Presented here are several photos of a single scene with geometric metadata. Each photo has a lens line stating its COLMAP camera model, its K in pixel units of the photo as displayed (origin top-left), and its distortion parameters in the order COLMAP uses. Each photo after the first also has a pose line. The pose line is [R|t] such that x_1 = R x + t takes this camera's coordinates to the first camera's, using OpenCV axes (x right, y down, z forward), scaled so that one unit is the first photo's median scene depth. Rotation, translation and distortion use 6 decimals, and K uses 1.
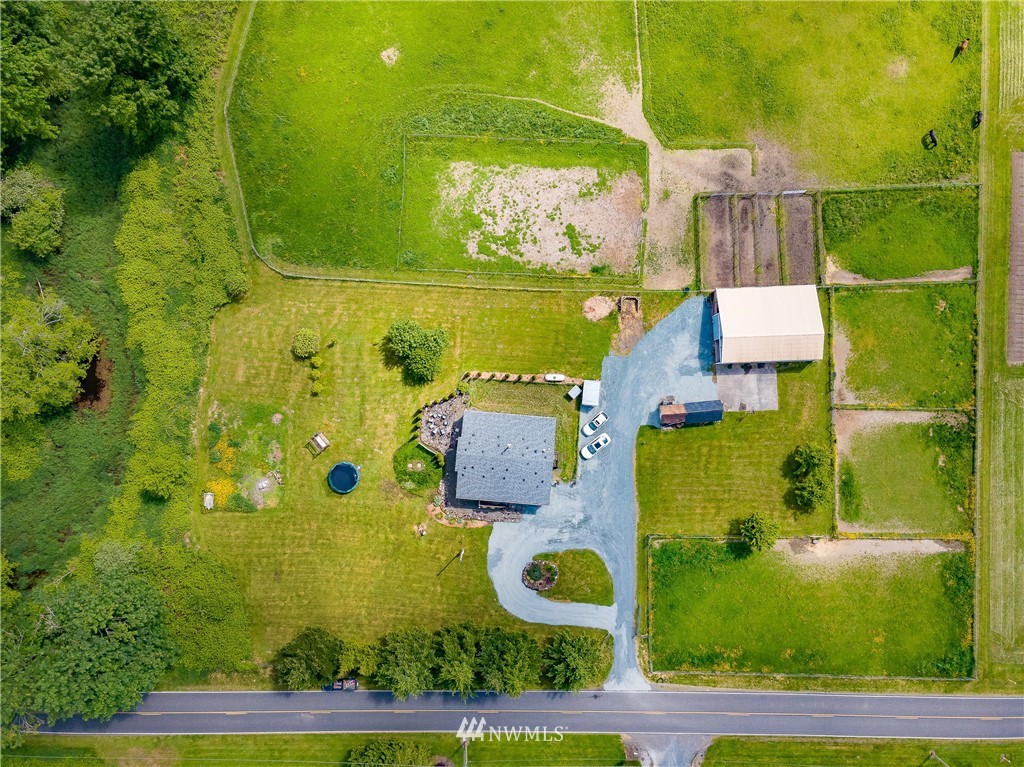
lens RADIAL K [[781.4, 0, 512.0], [0, 781.4, 383.5], [0, 0, 1]] dist [0.032266, 0.004572]
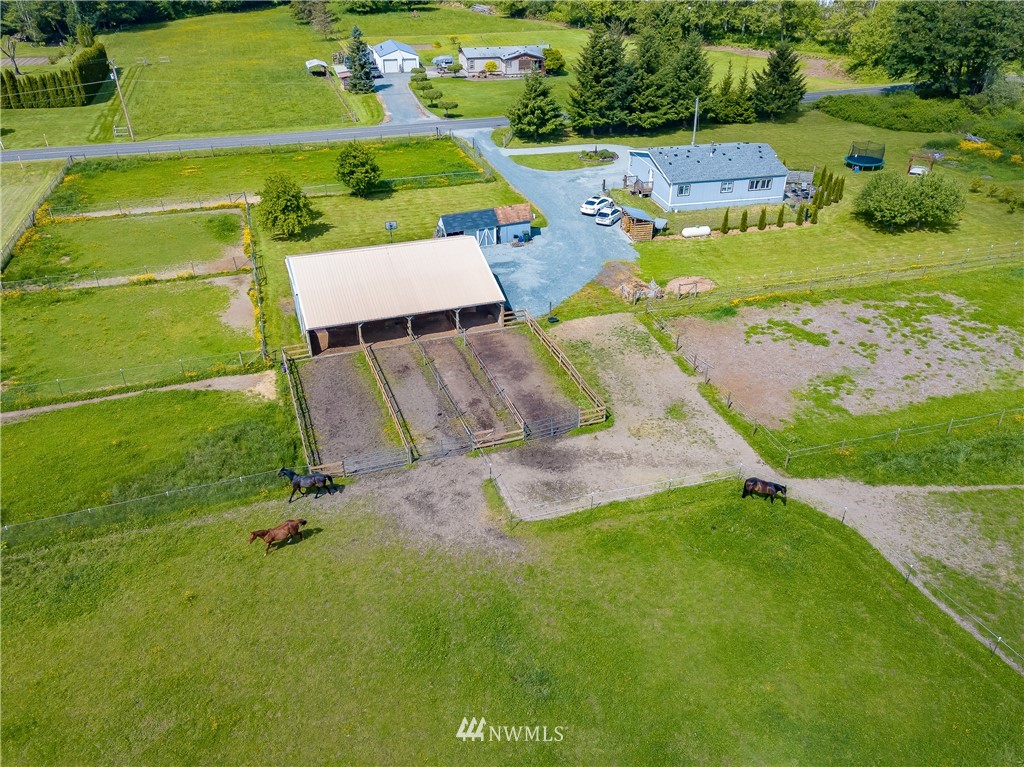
lens RADIAL K [[781.4, 0, 512.0], [0, 781.4, 383.5], [0, 0, 1]] dist [0.032266, 0.004572]
pose [[-0.952196, 0.145317, -0.268712, 0.393216], [-0.305453, -0.466379, 0.830174, -0.559006], [-0.004683, 0.872567, 0.488472, 0.783799]]
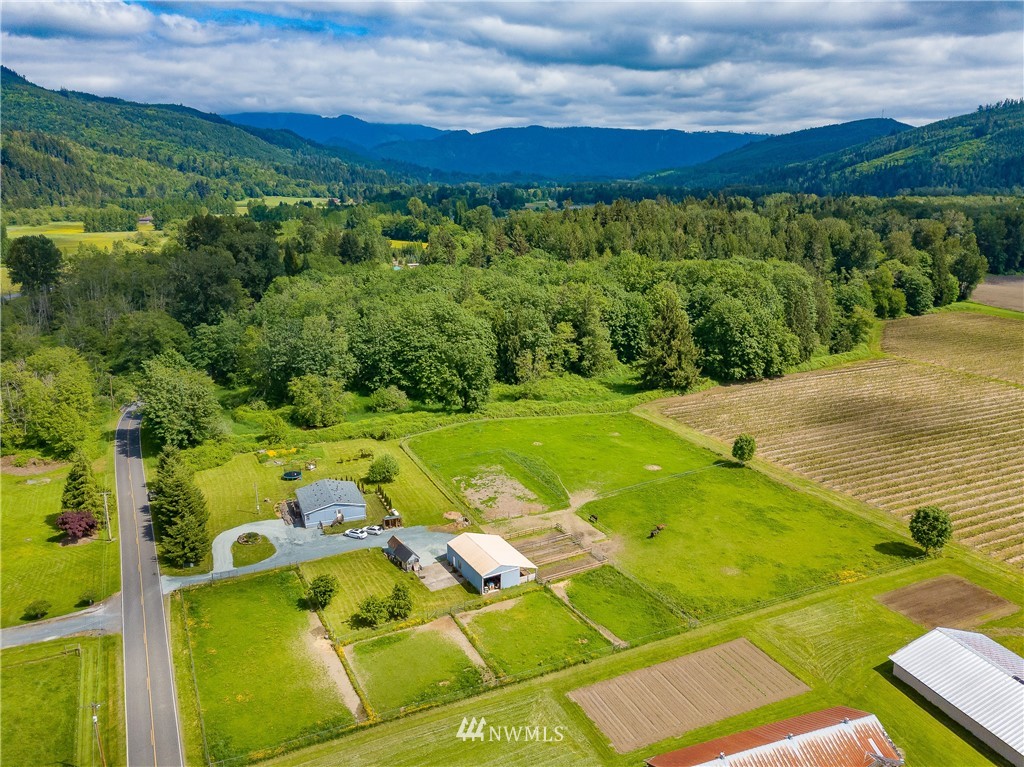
lens RADIAL K [[781.4, 0, 512.0], [0, 781.4, 383.5], [0, 0, 1]] dist [0.032266, 0.004572]
pose [[0.455804, 0.221572, -0.862061, 1.319773], [-0.889498, 0.148408, -0.432166, 0.381087], [0.032181, 0.963785, 0.264733, 0.400070]]
